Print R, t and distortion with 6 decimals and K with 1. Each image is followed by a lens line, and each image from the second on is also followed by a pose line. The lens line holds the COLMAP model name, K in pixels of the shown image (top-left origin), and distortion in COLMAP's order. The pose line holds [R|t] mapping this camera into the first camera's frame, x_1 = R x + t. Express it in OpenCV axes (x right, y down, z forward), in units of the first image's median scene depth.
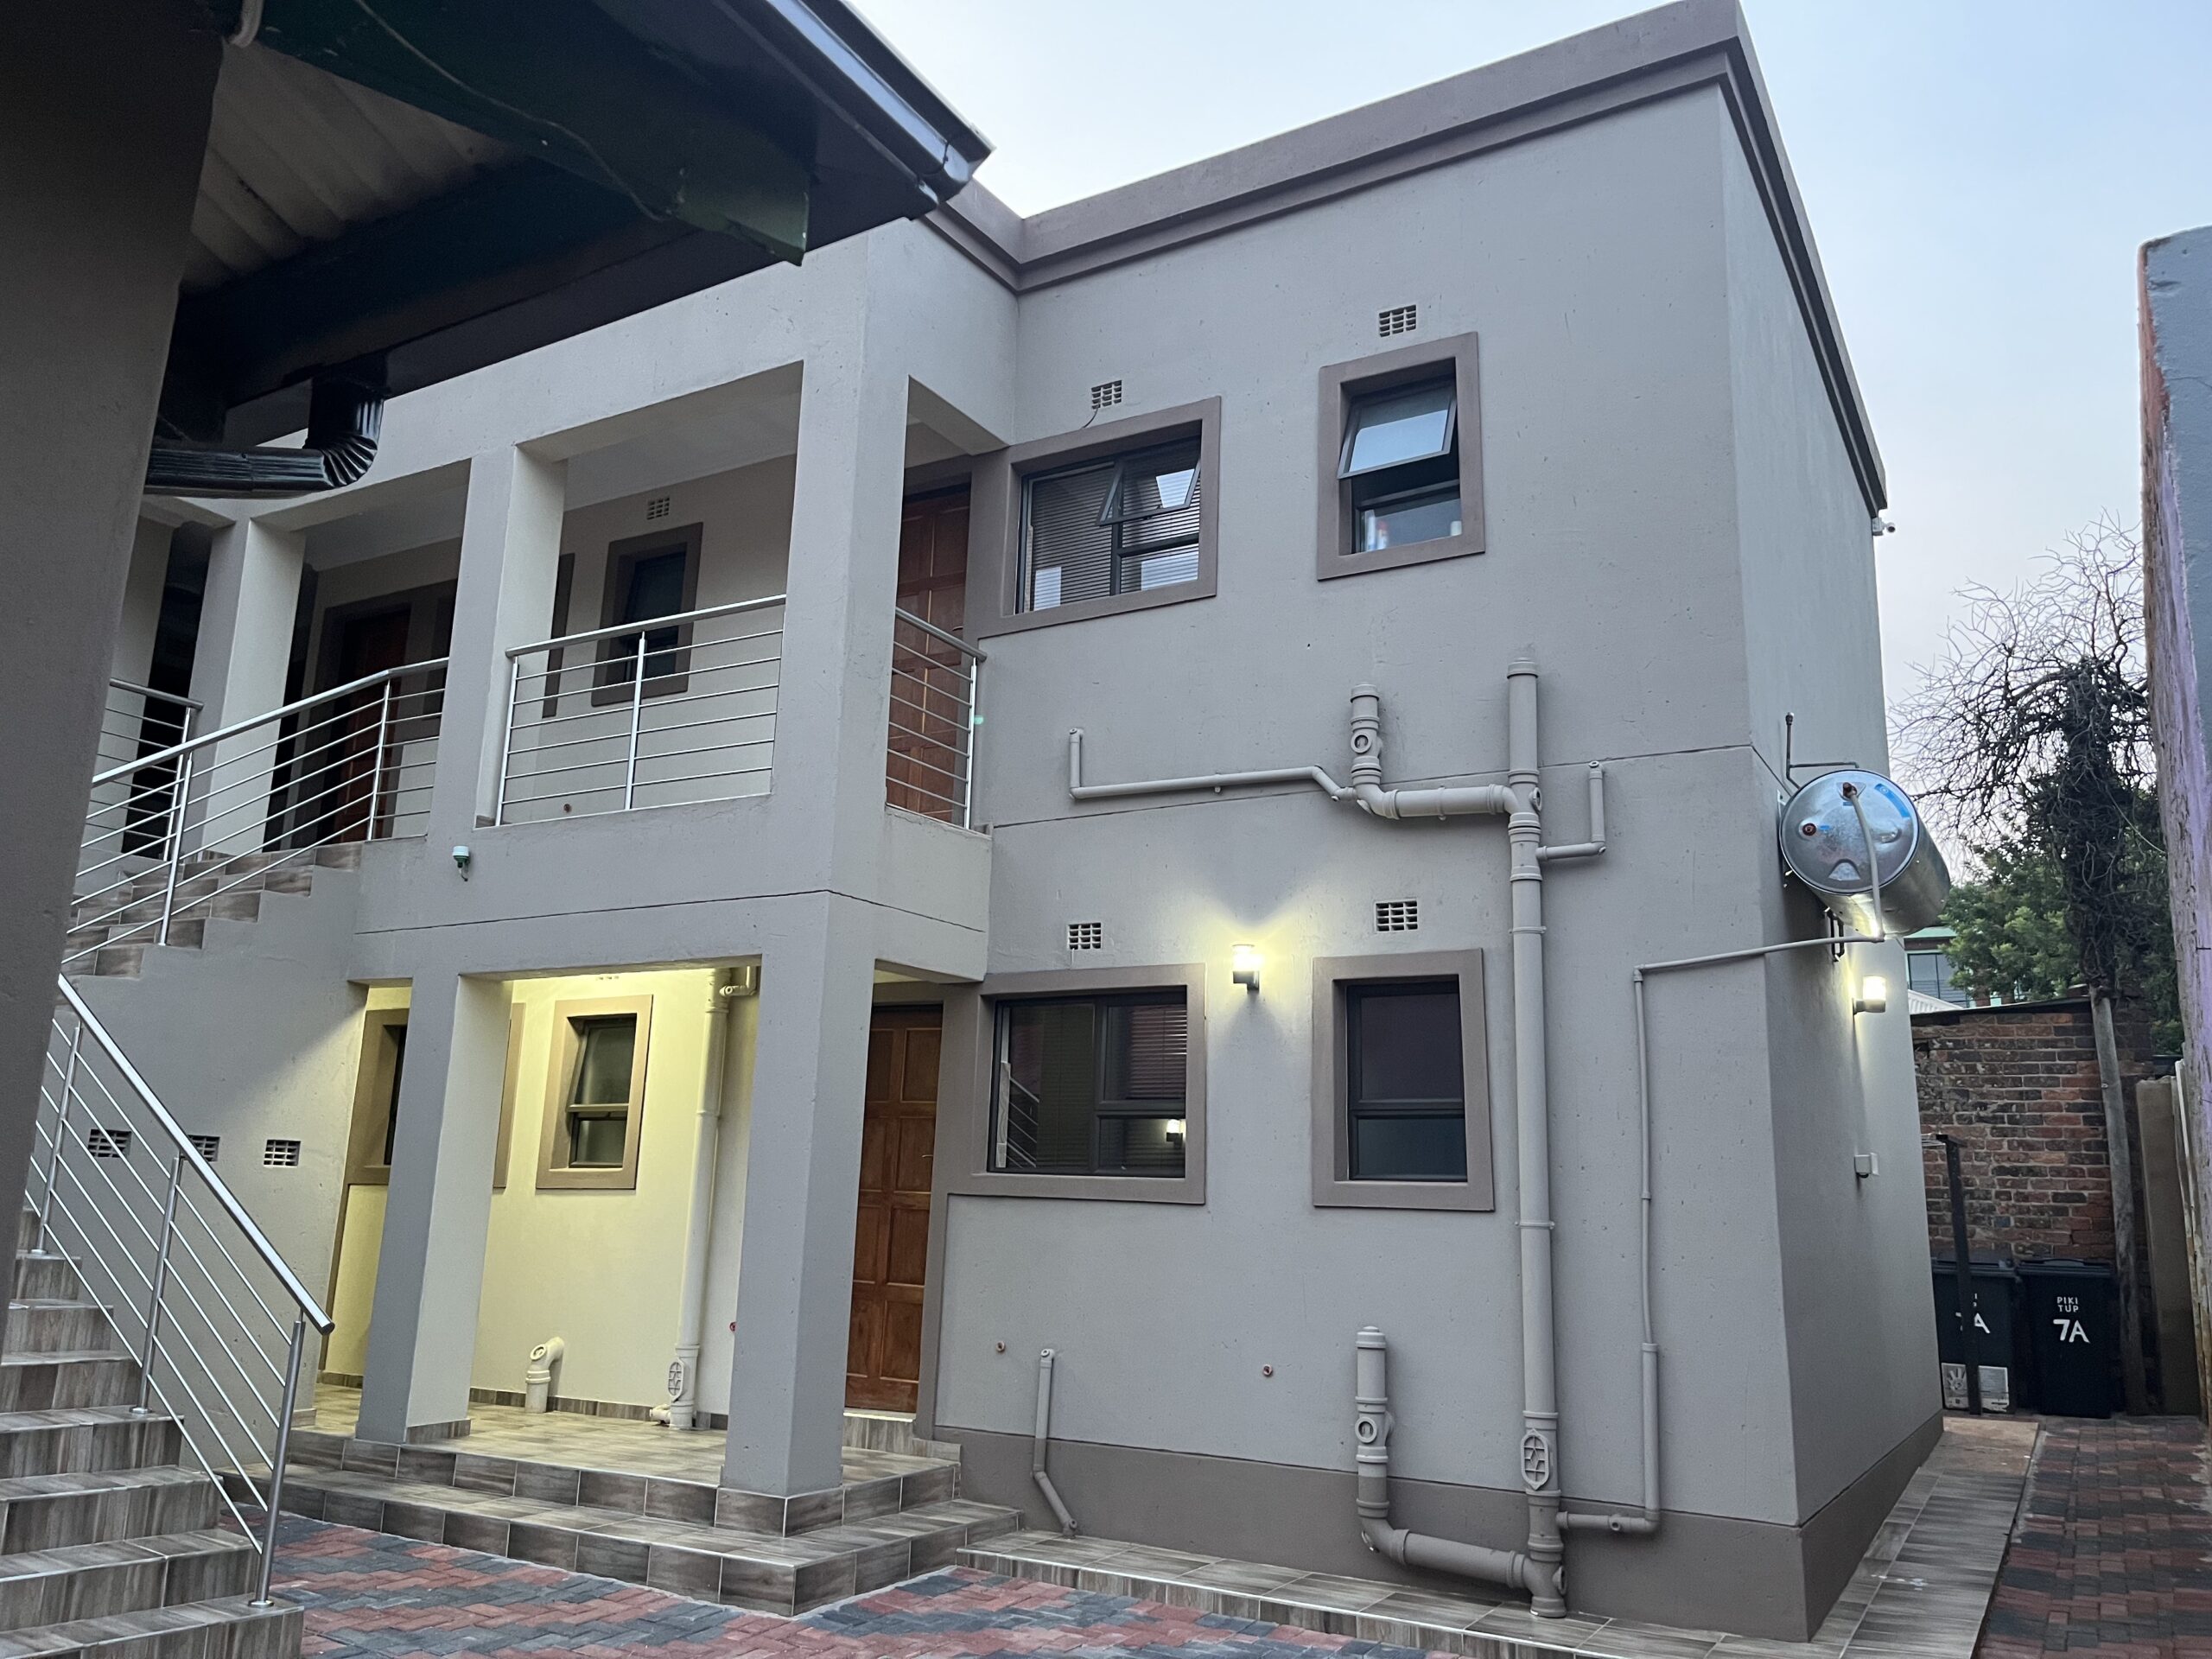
lens RADIAL K [[1679.6, 0, 1119.7], [0, 1679.6, 840.6], [0, 0, 1]] dist [0.061386, -0.086825]
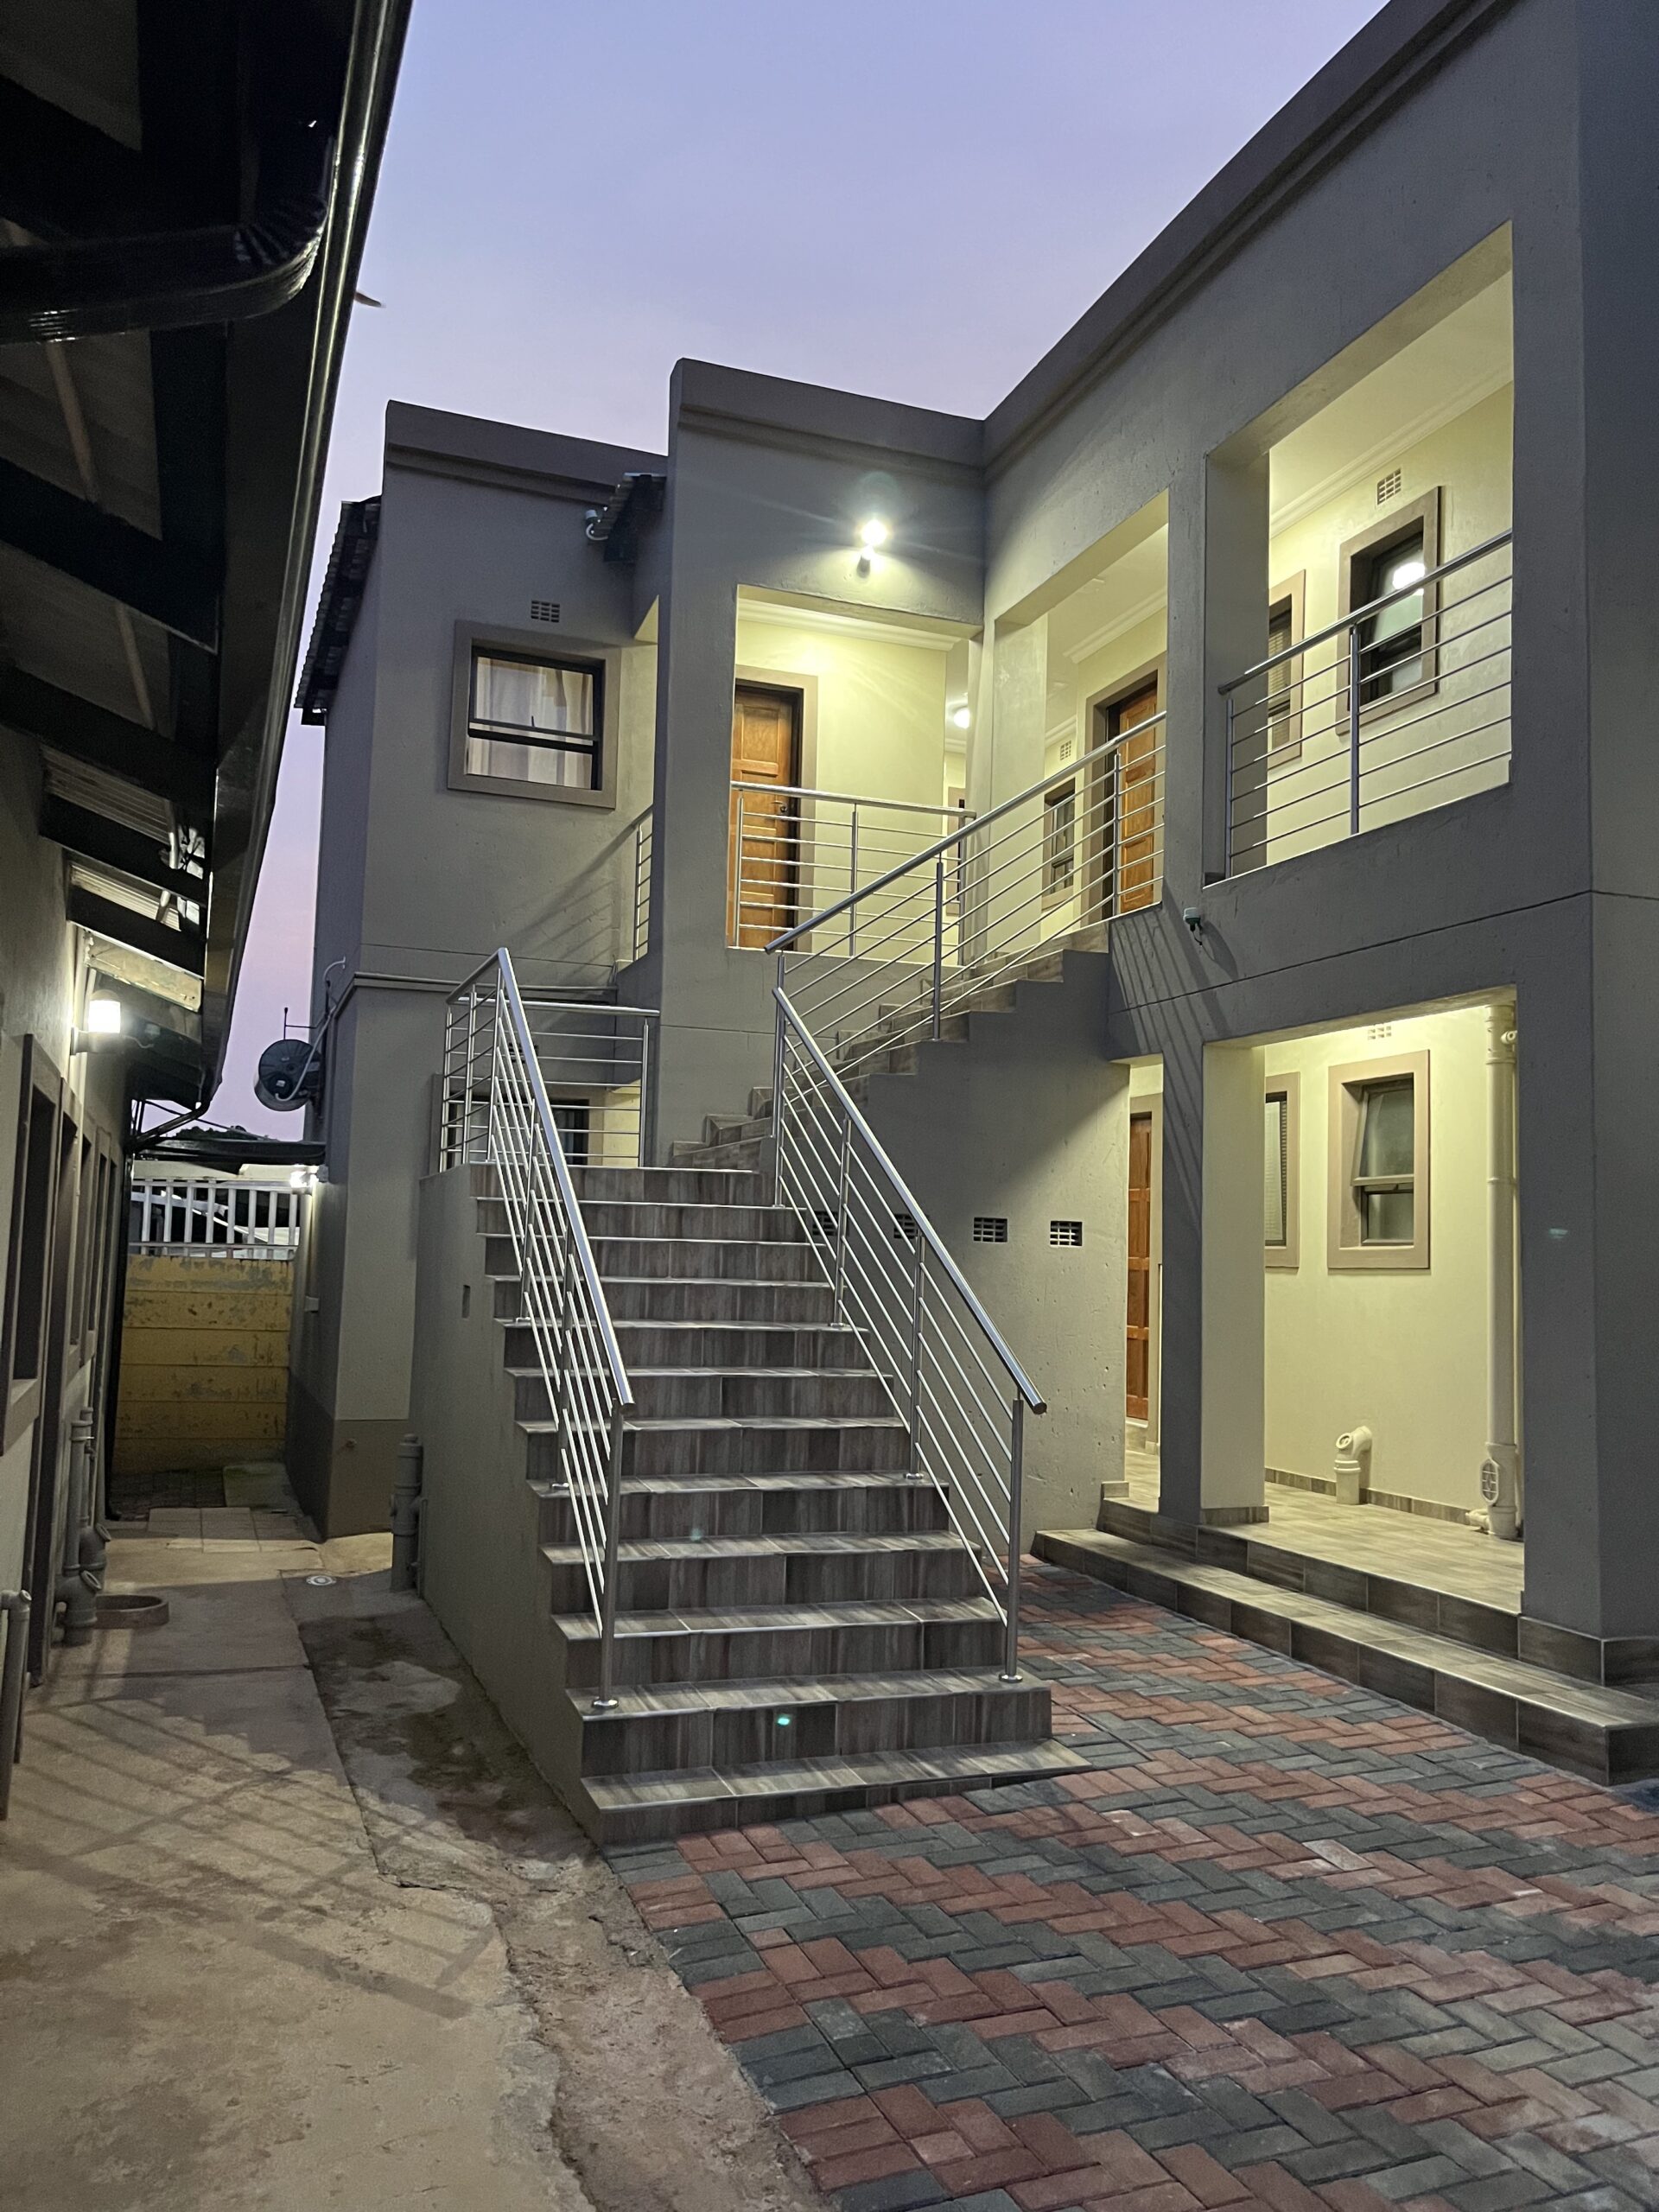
lens RADIAL K [[1679.6, 0, 830.4], [0, 1679.6, 1125.8], [0, 0, 1]] dist [0.061386, -0.086825]
pose [[0.774273, -0.058666, -0.630126, 0.038193], [0.131976, 0.988771, 0.070109, 0.032838], [0.618937, -0.137445, 0.773321, 0.149918]]
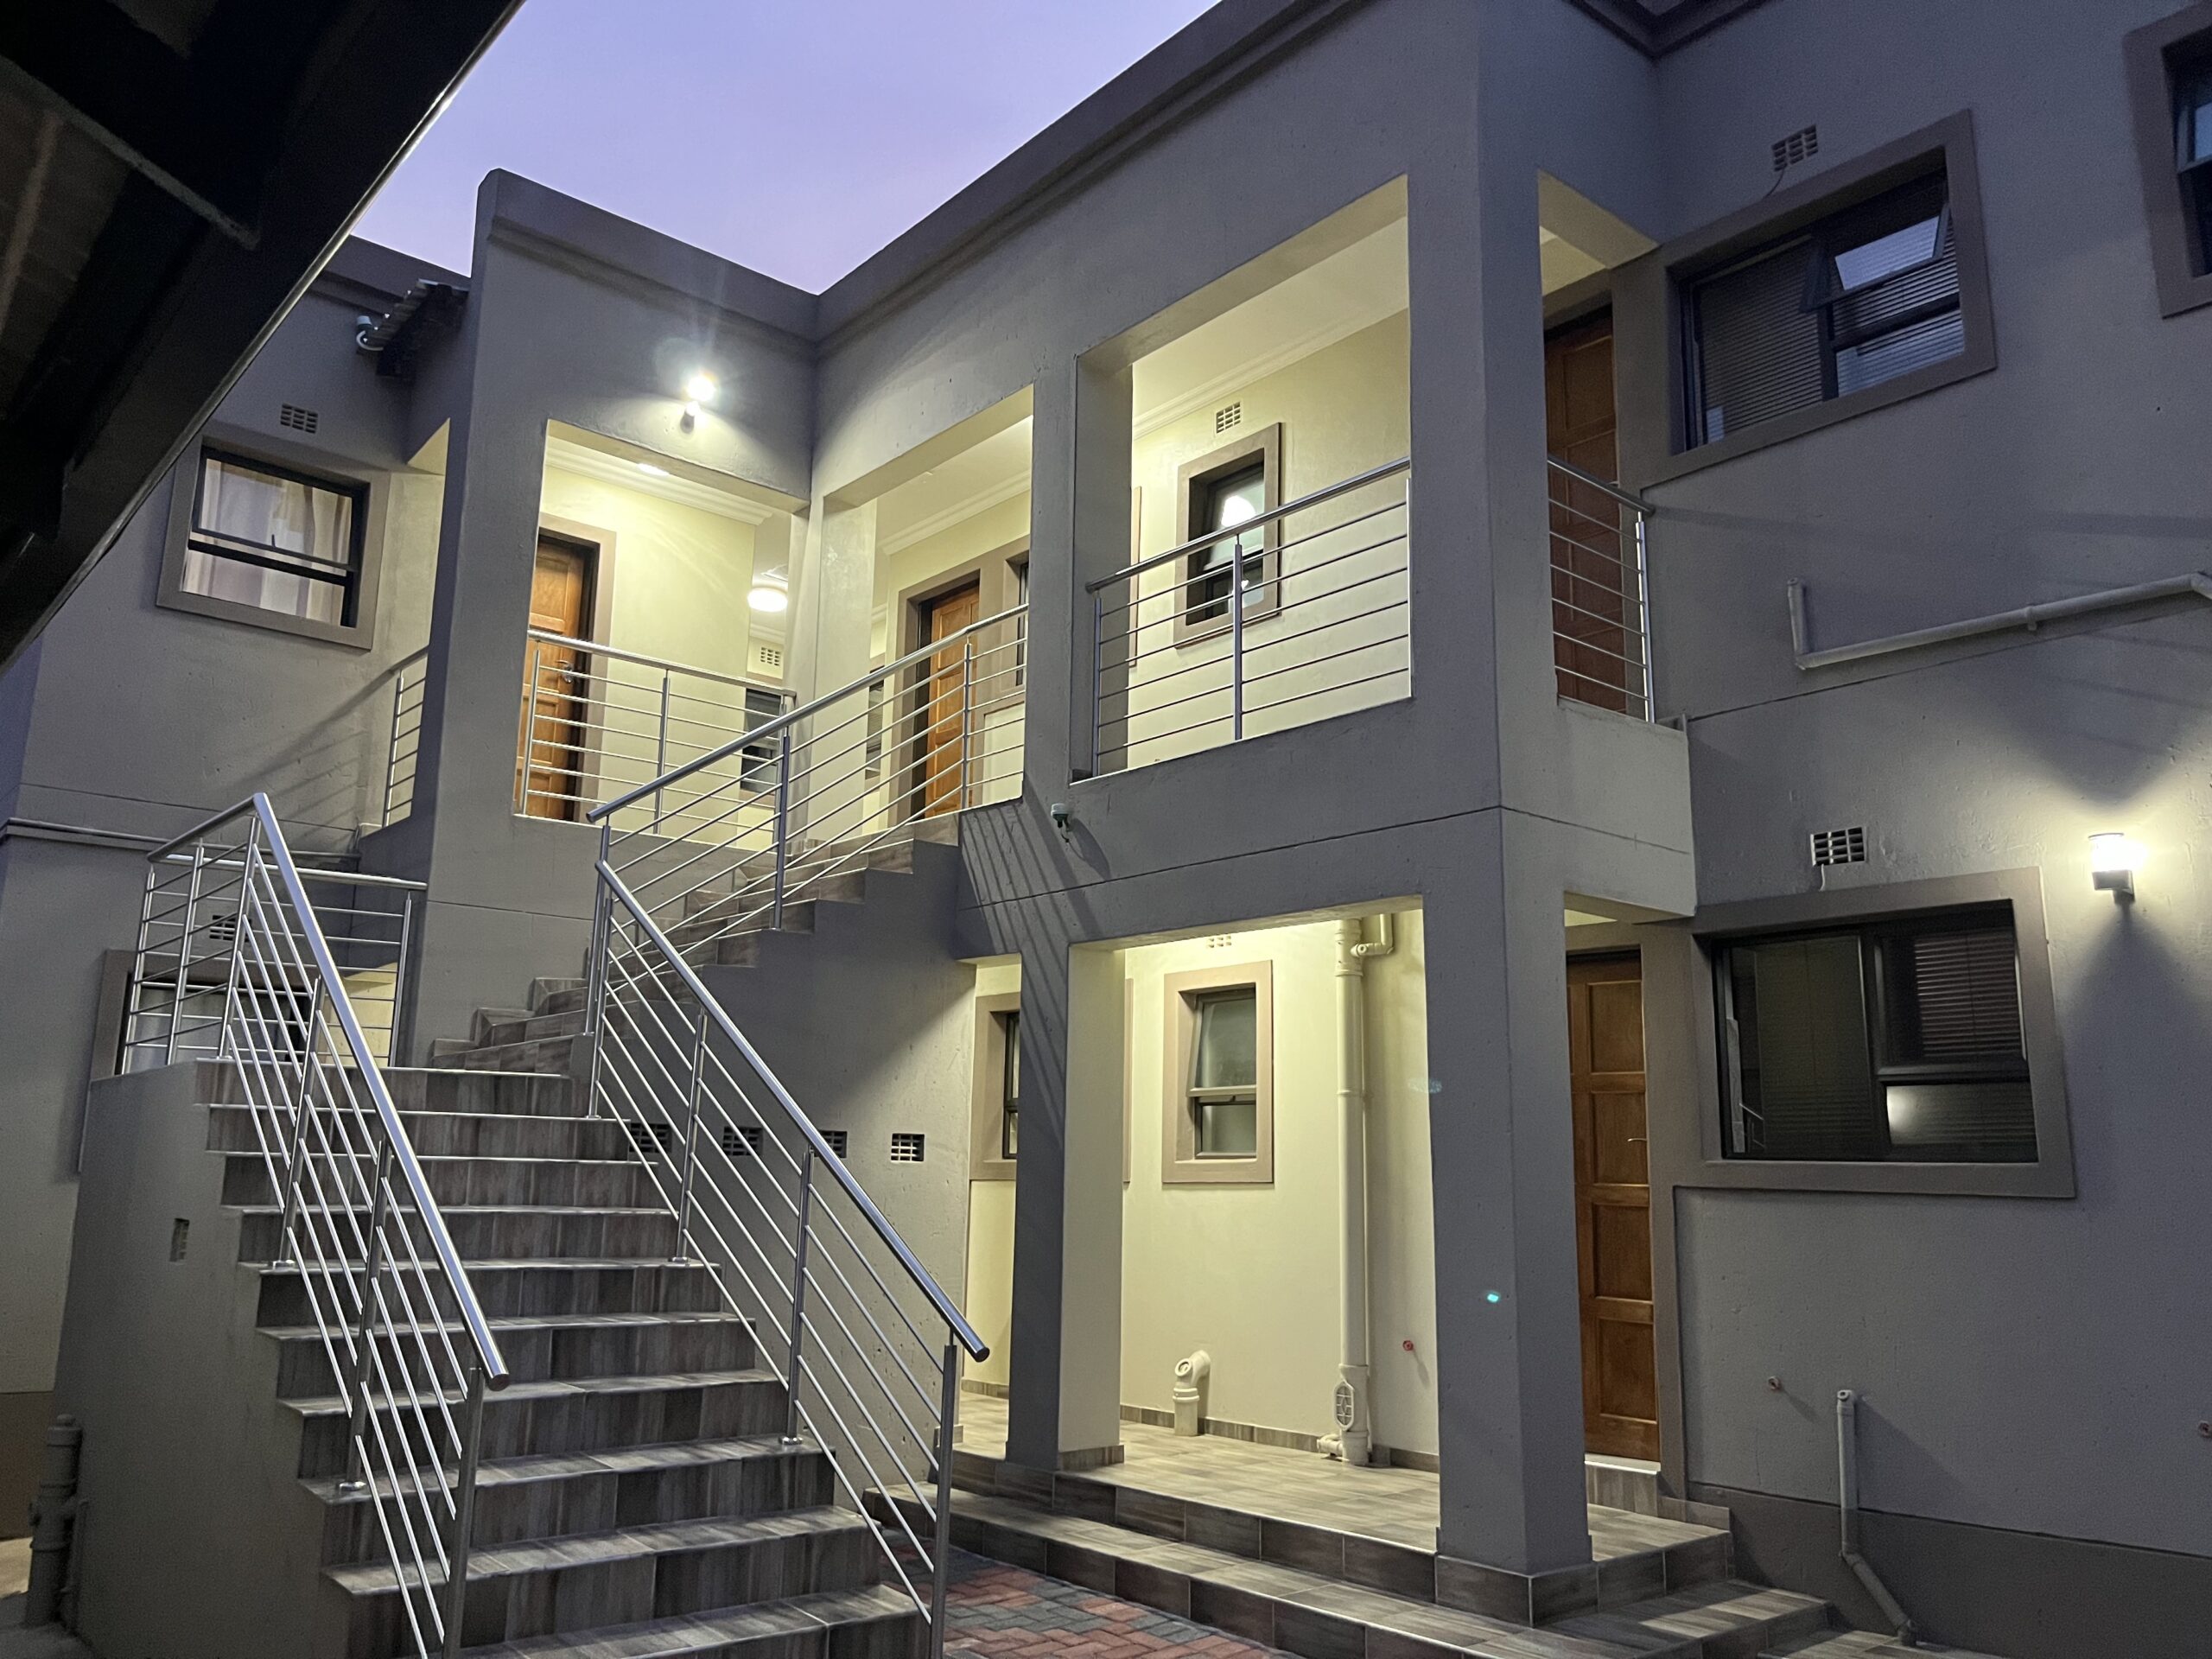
lens RADIAL K [[1679.6, 0, 1094.2], [0, 1679.6, 846.5], [0, 0, 1]] dist [0.061386, -0.086825]
pose [[0.943814, -0.076766, -0.321439, -0.092649], [0.079525, 0.996822, -0.004560, 0.033869], [0.320768, -0.021258, 0.946919, 0.171259]]
